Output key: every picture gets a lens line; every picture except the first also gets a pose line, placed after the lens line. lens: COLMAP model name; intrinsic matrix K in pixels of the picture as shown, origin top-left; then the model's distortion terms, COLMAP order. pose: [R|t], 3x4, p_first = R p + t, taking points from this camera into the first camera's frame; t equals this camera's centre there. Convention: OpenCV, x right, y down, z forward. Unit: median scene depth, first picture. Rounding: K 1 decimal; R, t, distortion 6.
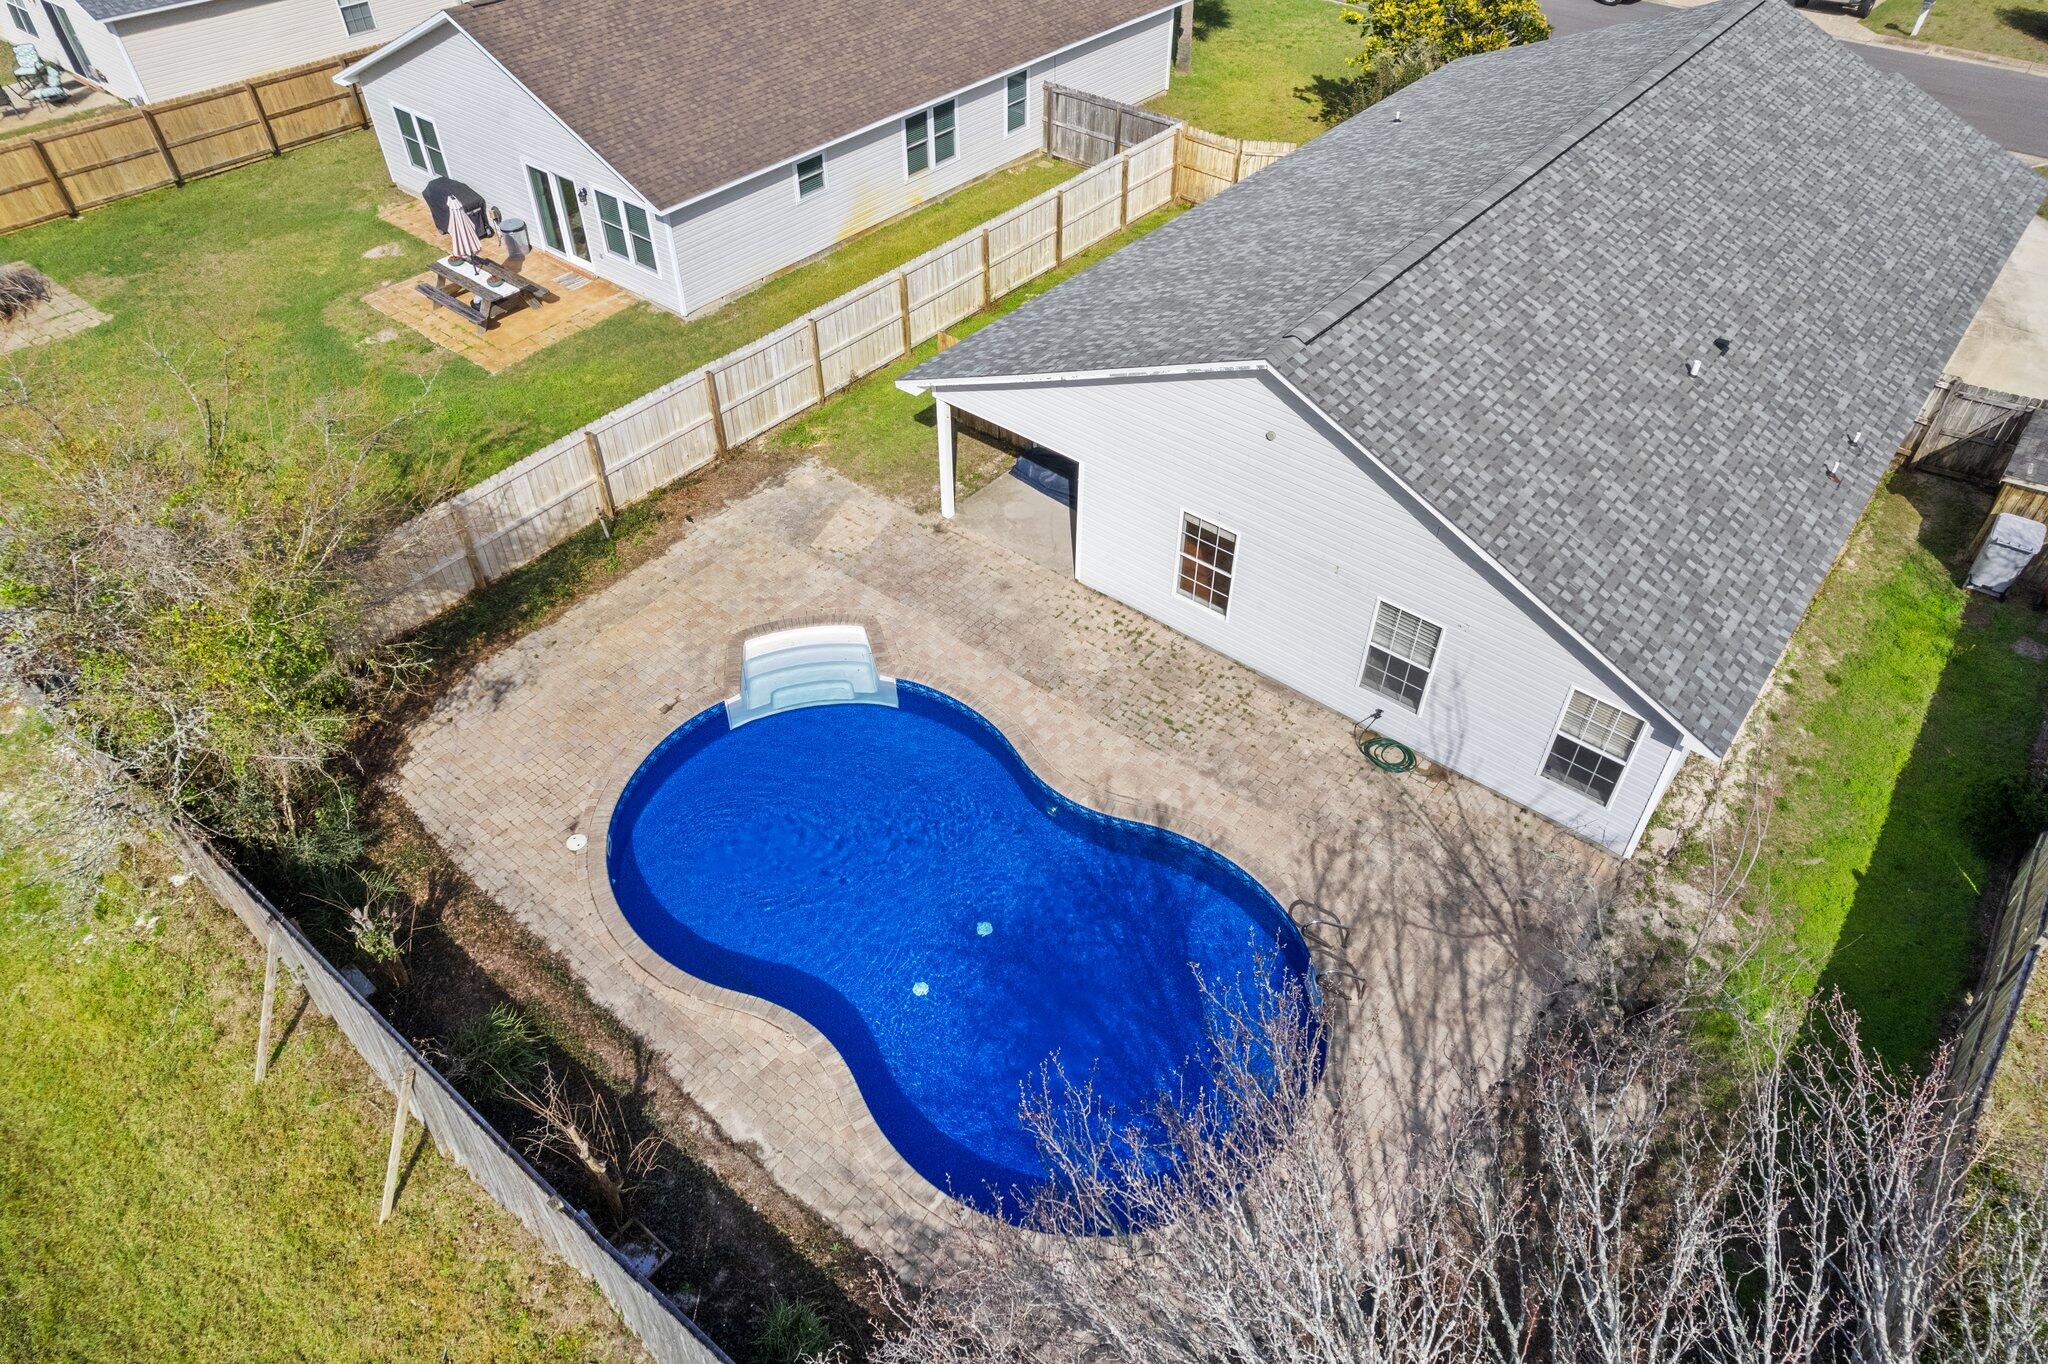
lens RADIAL K [[1317.7, 0, 1024.0], [0, 1317.7, 682.0], [0, 0, 1]] dist [-0.044413, 0.037302]
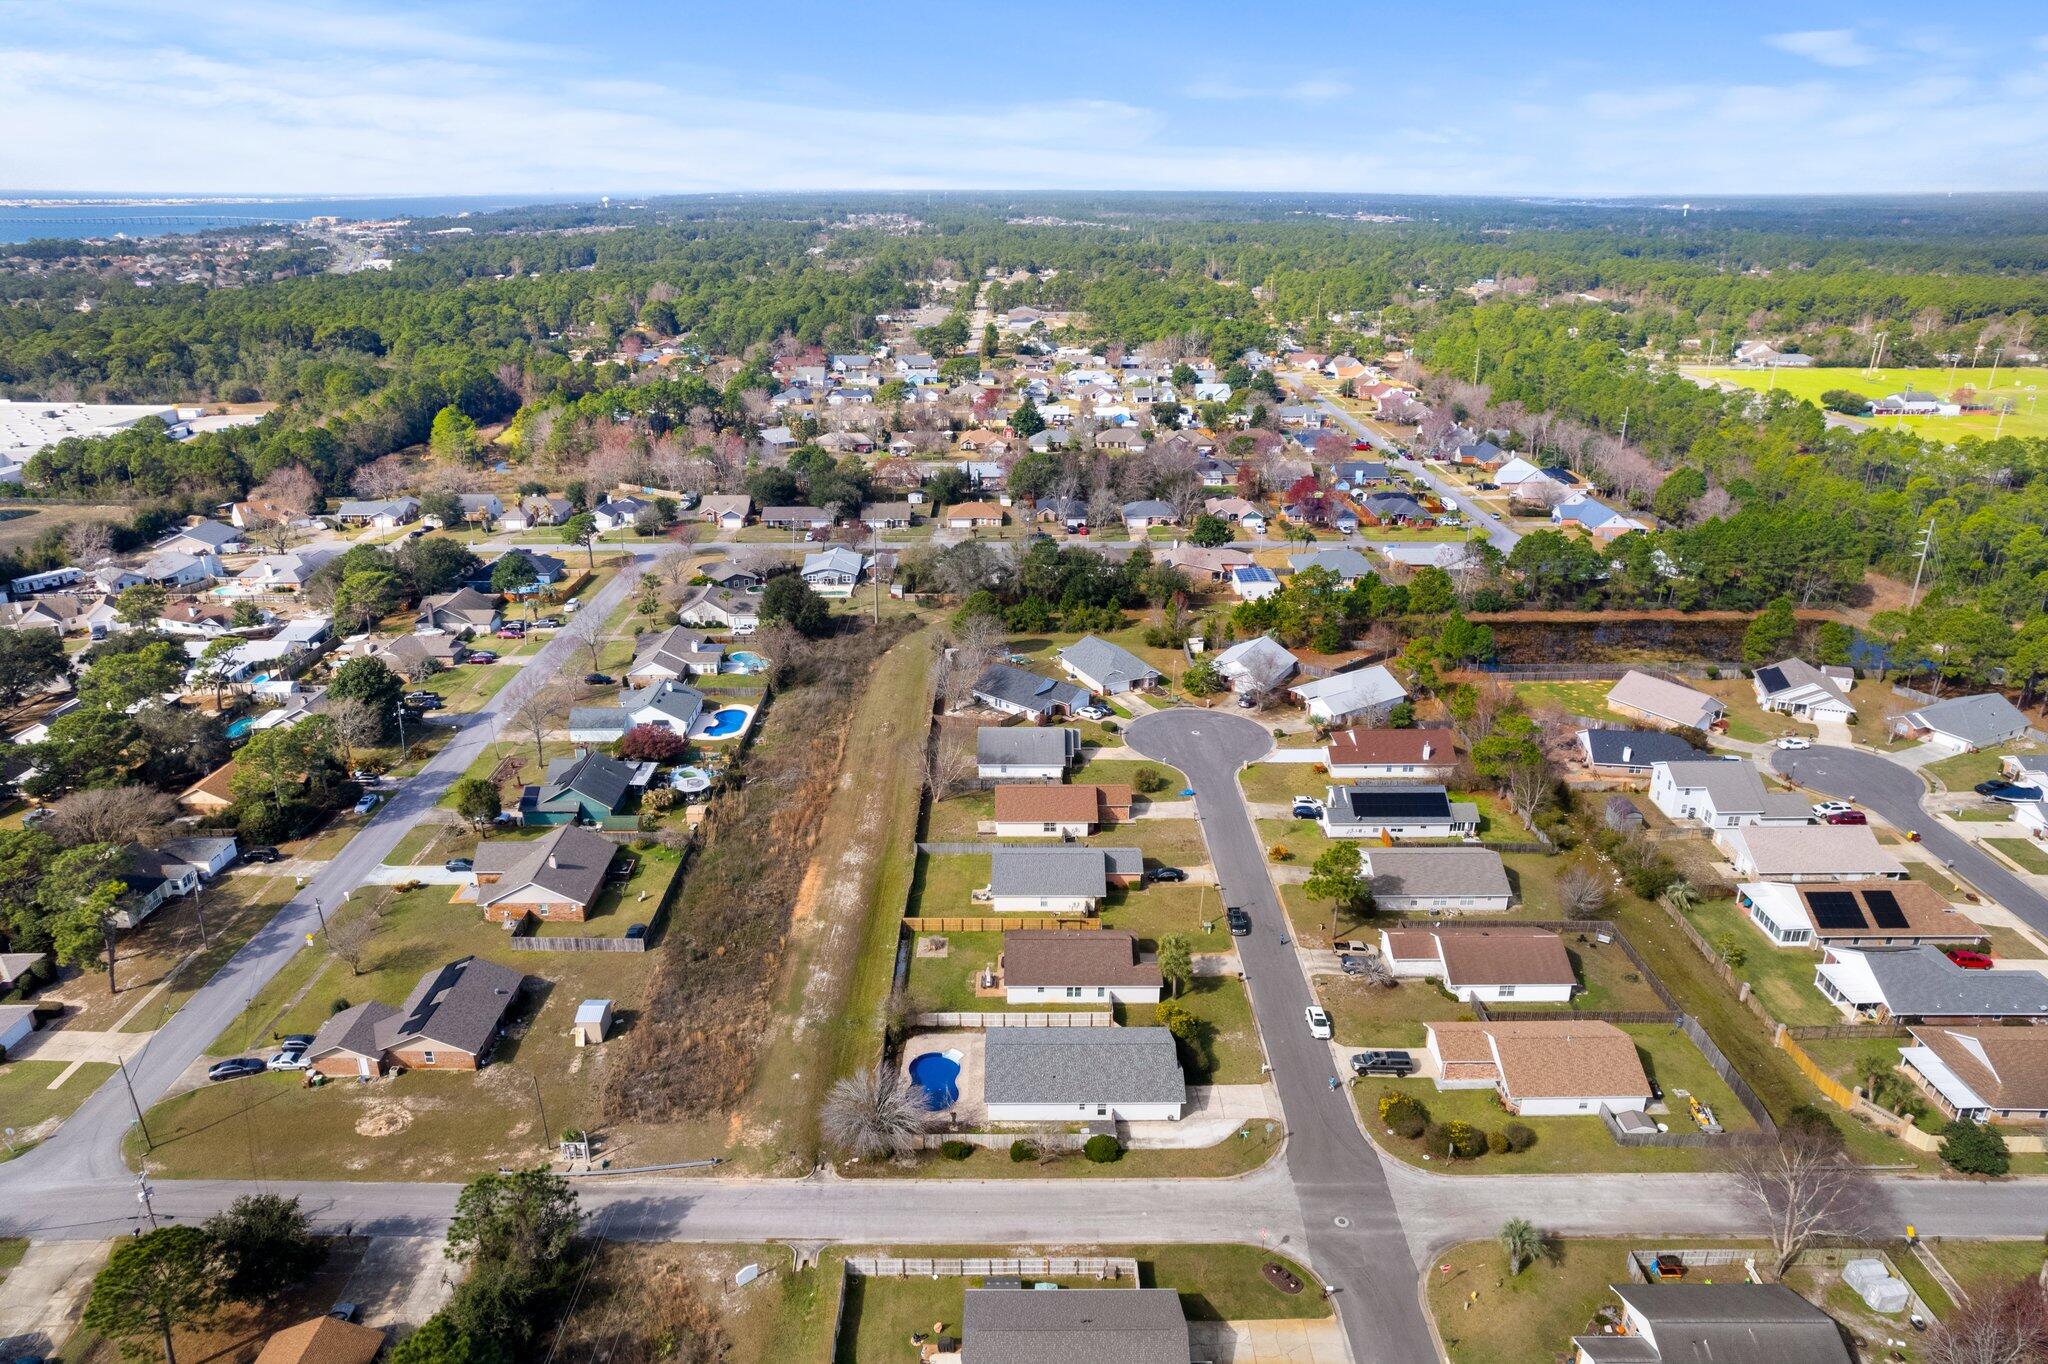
lens RADIAL K [[1317.7, 0, 1024.0], [0, 1317.7, 682.0], [0, 0, 1]] dist [-0.044413, 0.037302]
pose [[0.637353, 0.277168, -0.718999, 5.051484], [-0.526629, 0.837836, -0.143849, -0.962652], [0.562533, 0.470328, 0.679962, -5.016031]]
